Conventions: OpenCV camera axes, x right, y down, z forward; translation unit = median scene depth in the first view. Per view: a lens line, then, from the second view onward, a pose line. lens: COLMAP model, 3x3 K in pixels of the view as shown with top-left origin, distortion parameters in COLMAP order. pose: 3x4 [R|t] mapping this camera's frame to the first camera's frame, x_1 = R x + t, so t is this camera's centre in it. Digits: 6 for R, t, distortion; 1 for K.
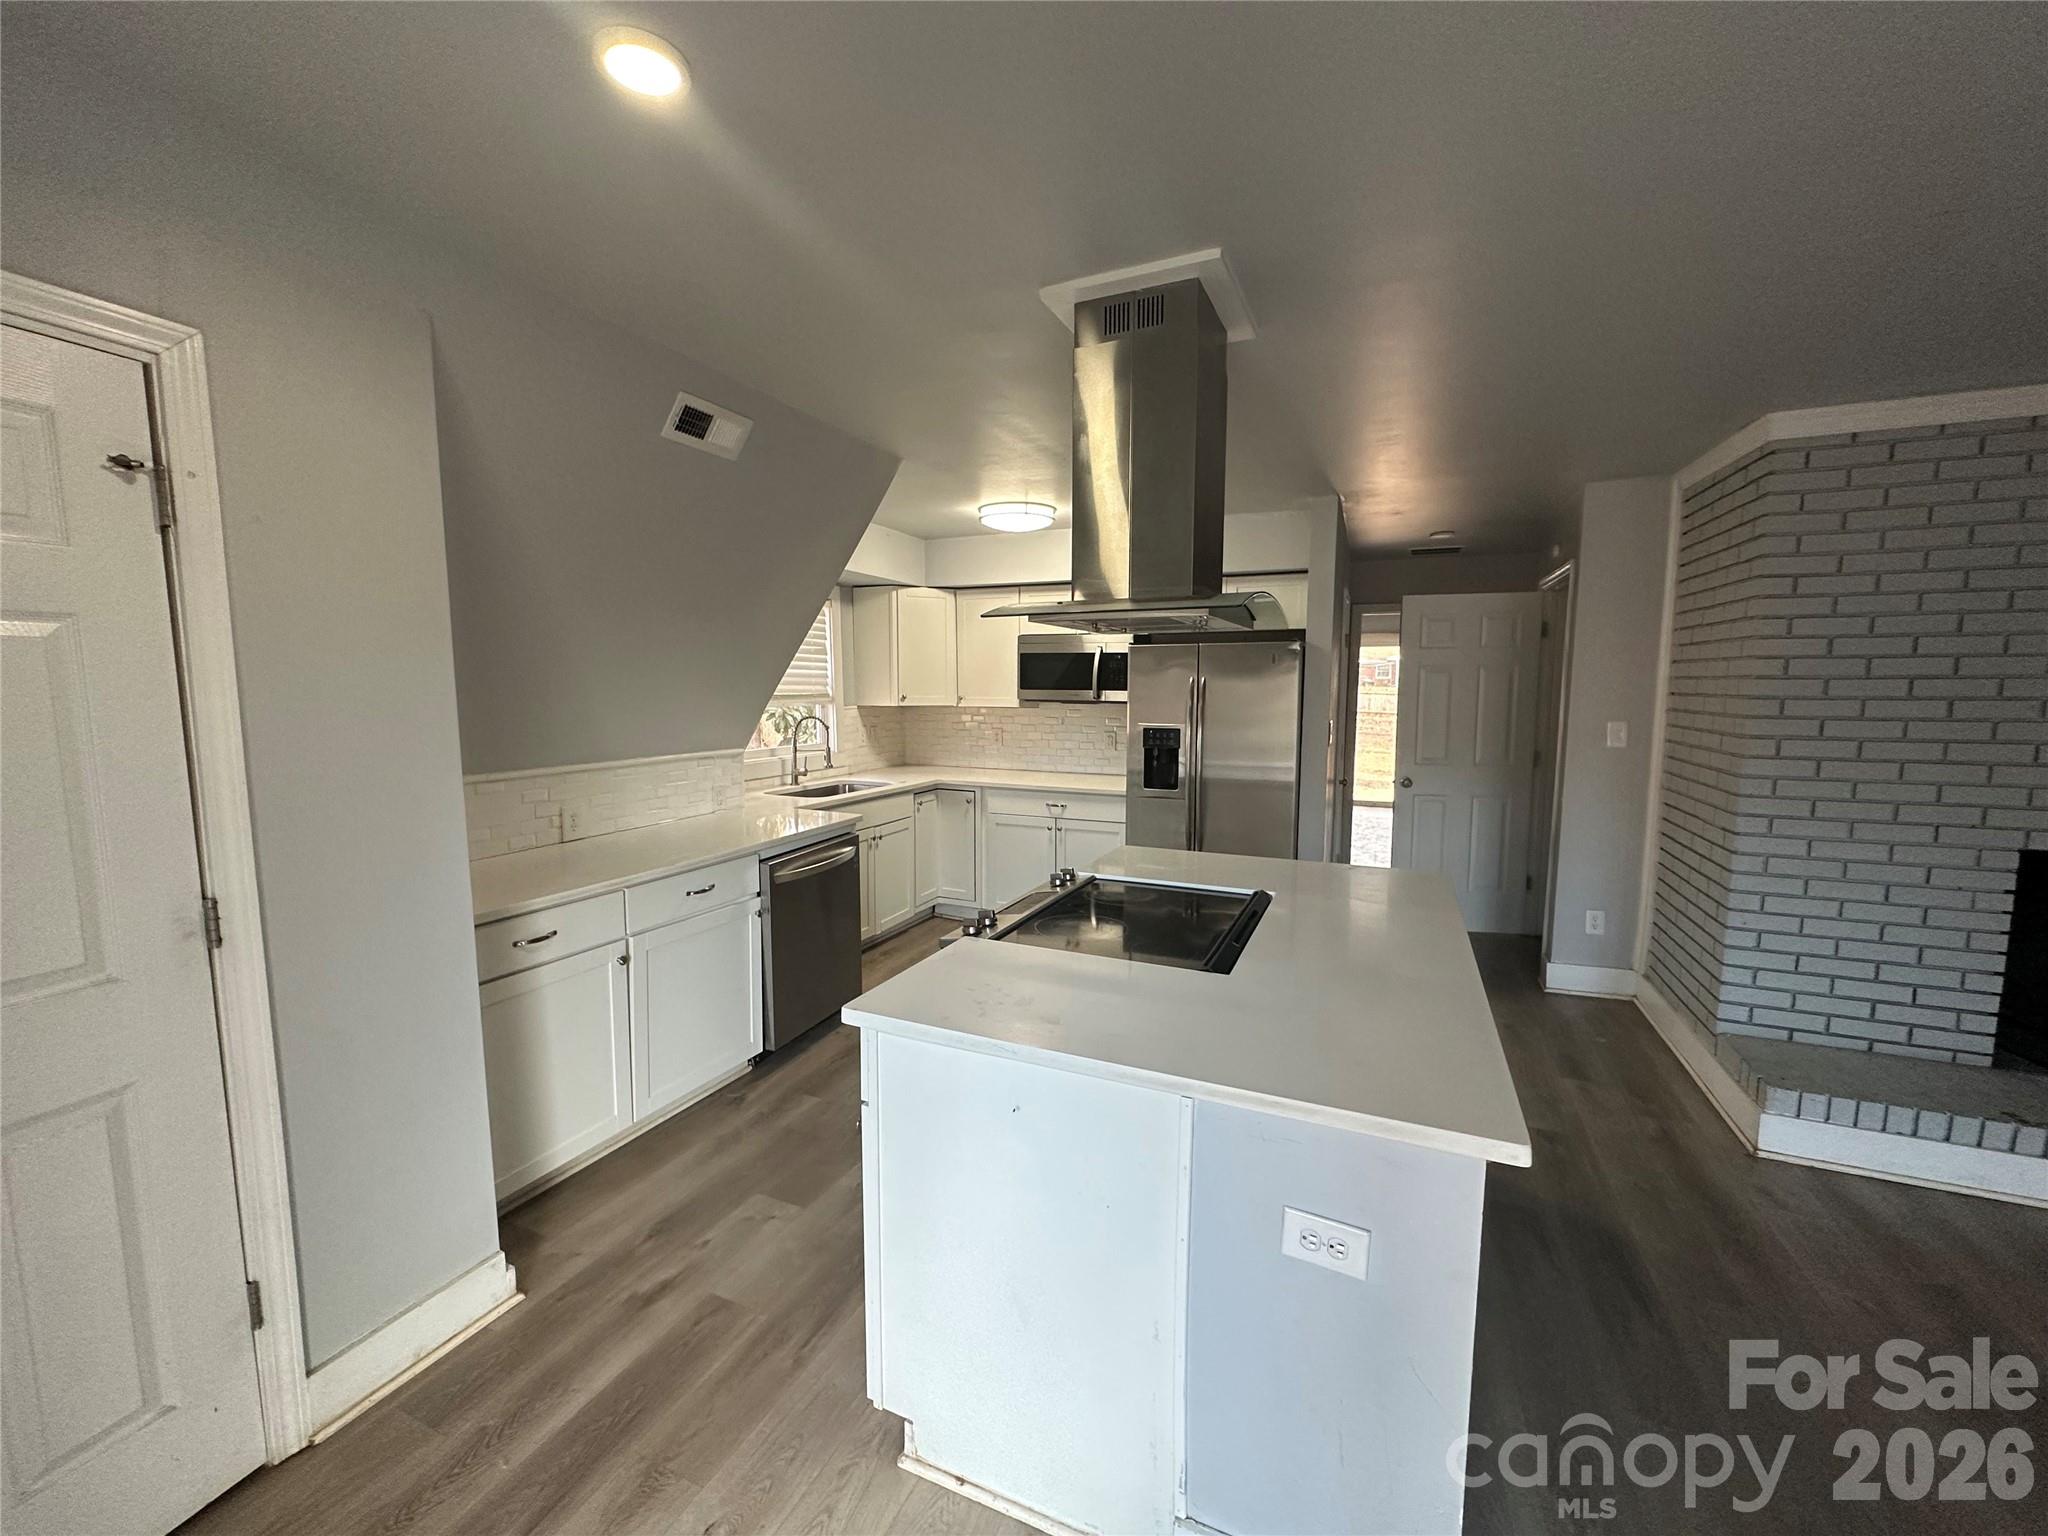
lens RADIAL K [[825.5, 0, 1018.4], [0, 825.5, 768.1], [0, 0, 1]] dist [0.000222, -0.000100]
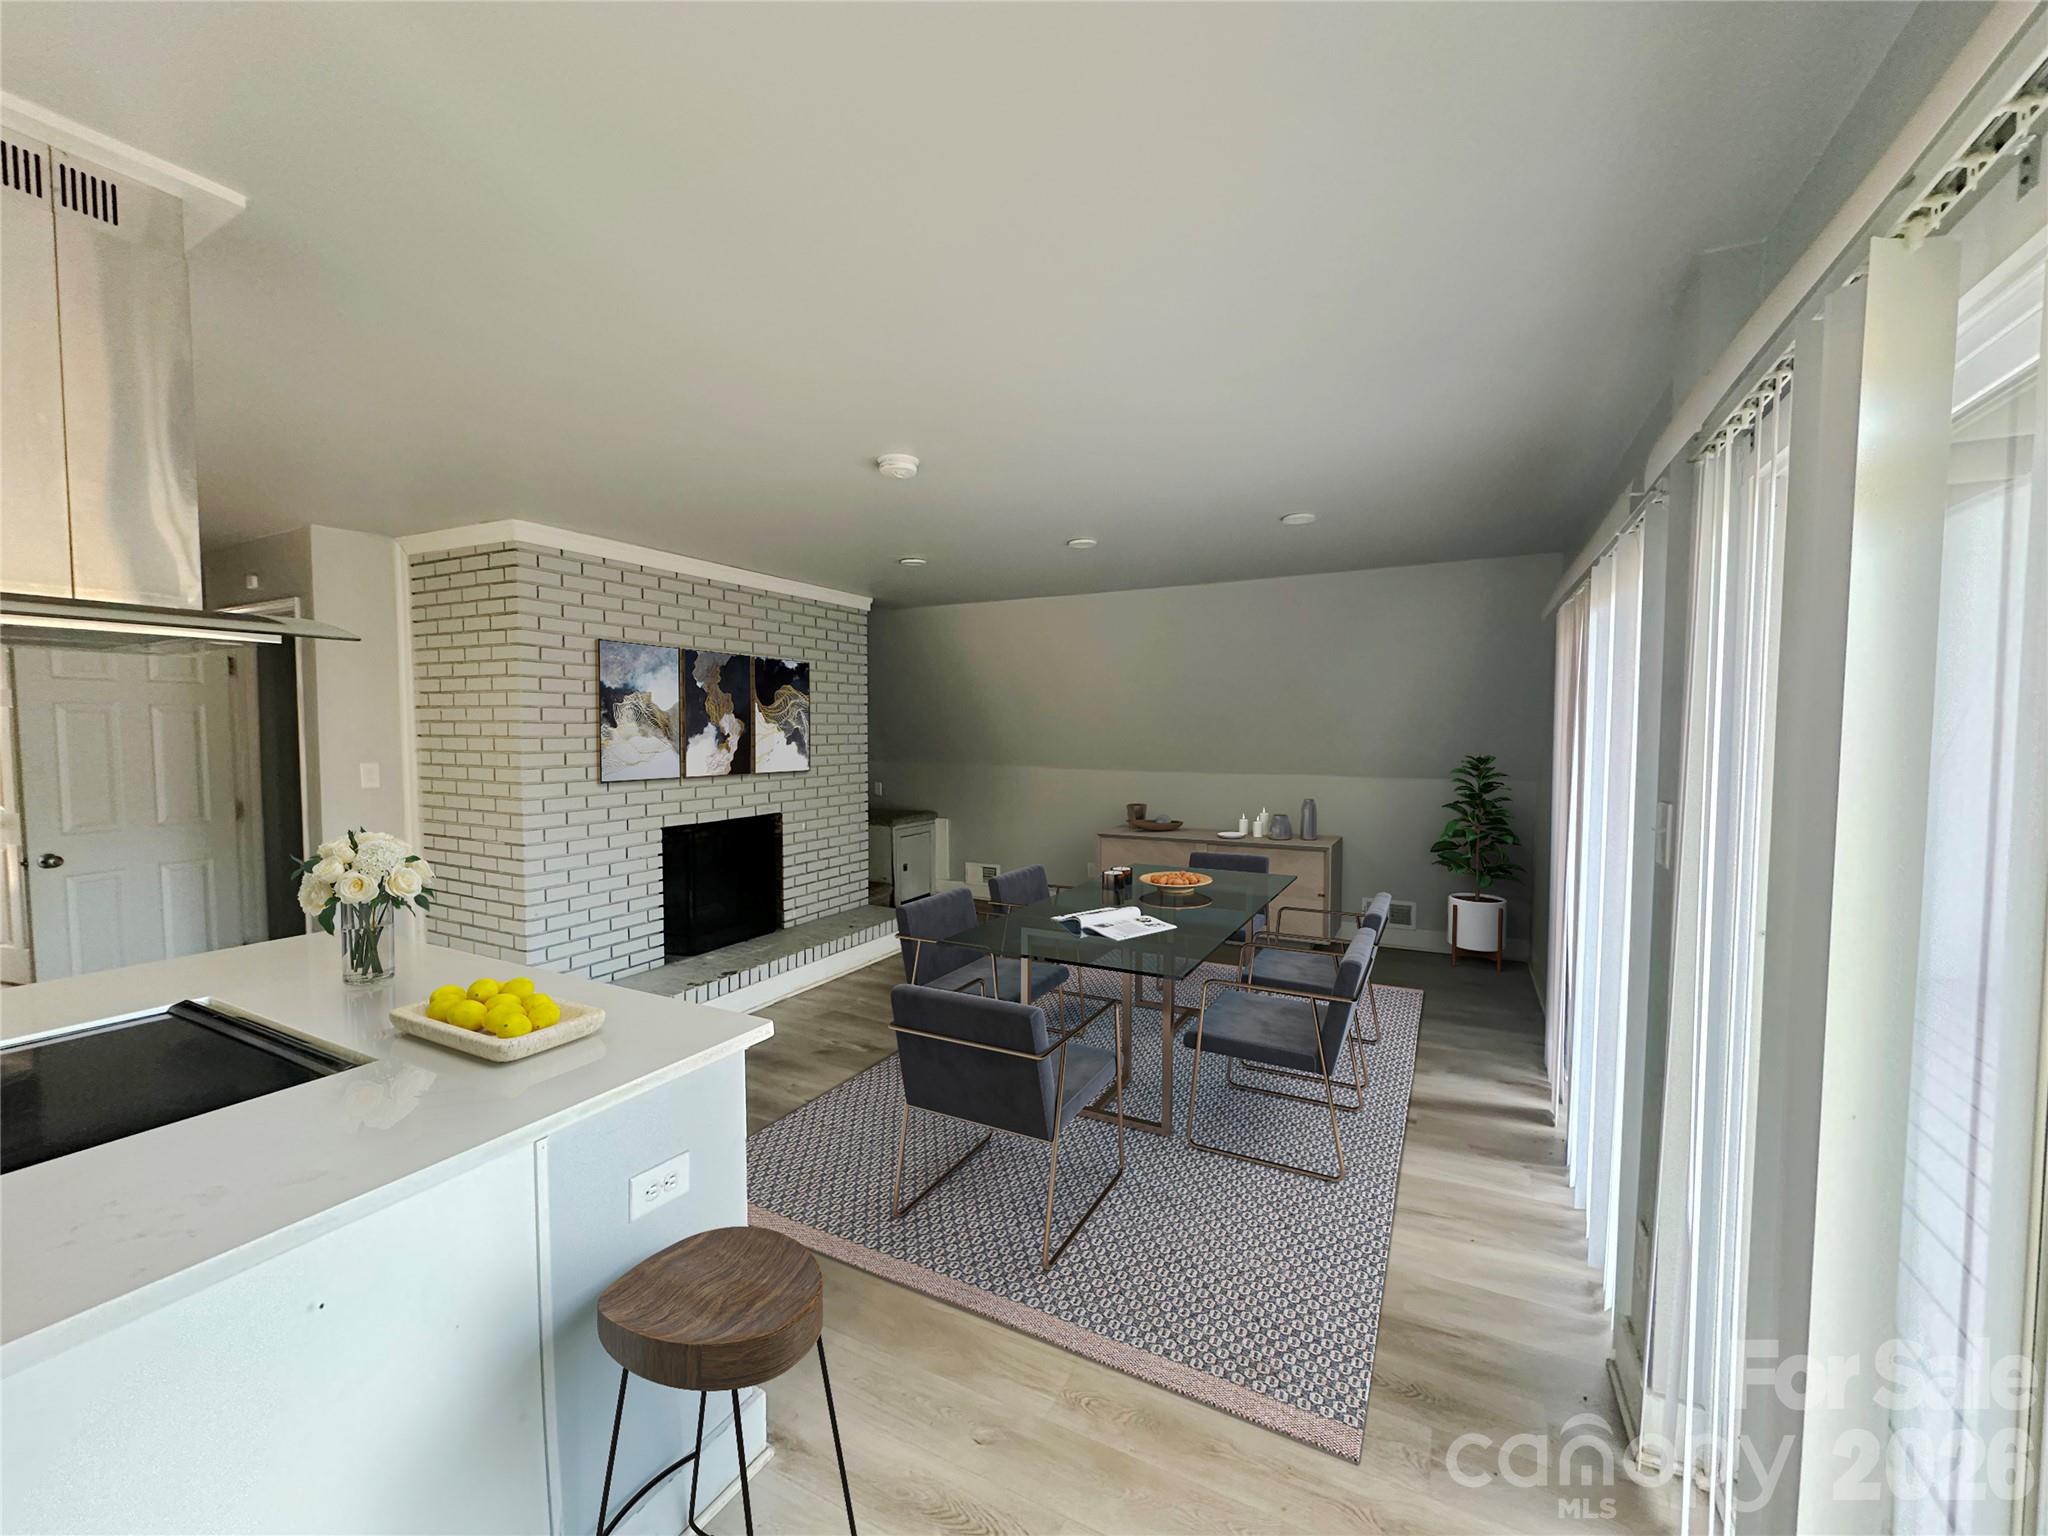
lens RADIAL K [[825.5, 0, 1018.4], [0, 825.5, 768.1], [0, 0, 1]] dist [0.000222, -0.000100]
pose [[0.083692, -0.049064, 0.995283, -0.340711], [0.100613, 0.994099, 0.040545, -0.013707], [-0.991399, 0.096745, 0.088135, 0.139738]]
